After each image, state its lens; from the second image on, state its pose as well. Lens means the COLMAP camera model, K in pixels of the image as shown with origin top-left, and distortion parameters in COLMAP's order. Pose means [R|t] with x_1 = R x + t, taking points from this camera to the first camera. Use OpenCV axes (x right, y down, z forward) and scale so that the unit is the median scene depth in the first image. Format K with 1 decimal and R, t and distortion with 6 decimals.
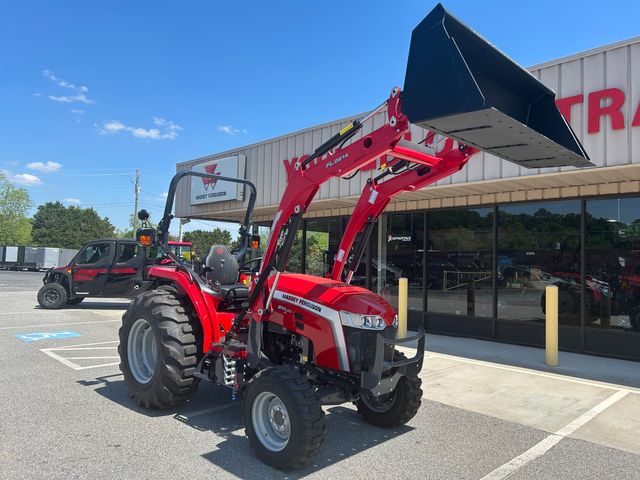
lens RADIAL K [[478.8, 0, 317.4], [0, 478.8, 241.0], [0, 0, 1]] dist [0.055234, -0.062790]
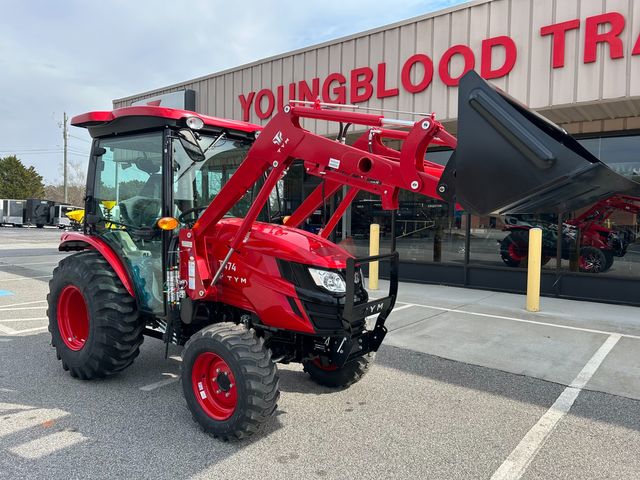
lens RADIAL K [[479.6, 0, 314.8], [0, 479.6, 239.9], [0, 0, 1]] dist [0.046952, -0.053372]
pose [[0.993623, -0.015667, 0.111657, -0.043900], [0.004458, 0.994983, 0.099940, 0.013861], [-0.112662, -0.098805, 0.988709, 0.085260]]
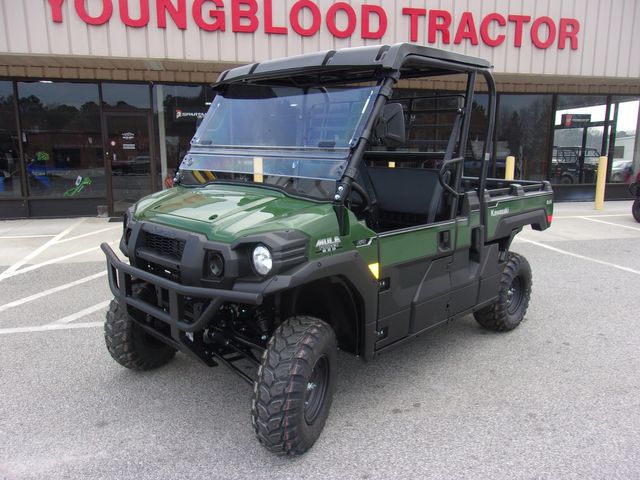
lens RADIAL K [[490.3, 0, 327.3], [0, 490.3, 237.1], [0, 0, 1]] dist [0.038634, -0.049775]
pose [[0.508156, -0.168895, 0.844543, -0.627829], [-0.028567, 0.976739, 0.212520, 0.017601], [-0.860791, -0.132119, 0.491511, 0.377144]]
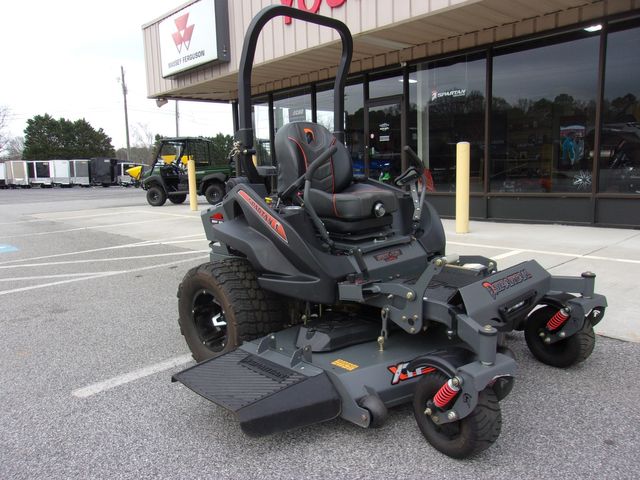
lens RADIAL K [[503.7, 0, 315.4], [0, 503.7, 238.5], [0, 0, 1]] dist [-0.004308, -0.000599]
pose [[0.997858, -0.053879, -0.037096, -0.010922], [0.059829, 0.981006, 0.184522, 0.067111], [0.026449, -0.186346, 0.982128, 0.274103]]
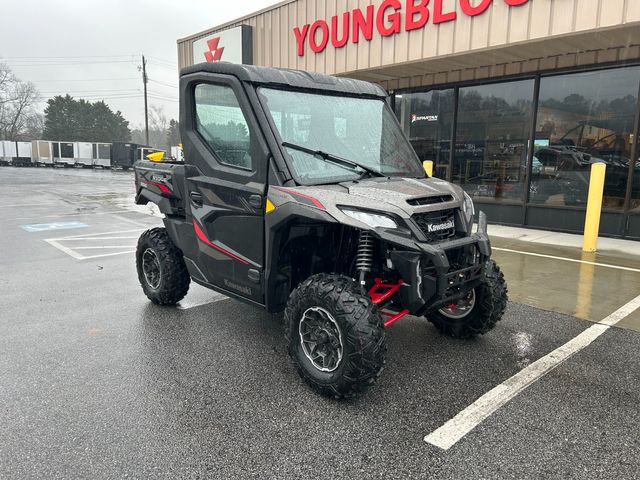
lens RADIAL K [[480.4, 0, 318.6], [0, 480.4, 241.3], [0, 0, 1]] dist [0.043002, -0.049113]
pose [[0.999284, -0.008852, -0.036781, 0.004506], [0.016655, 0.975887, 0.217638, 0.024015], [0.033967, -0.218095, 0.975336, 0.072073]]
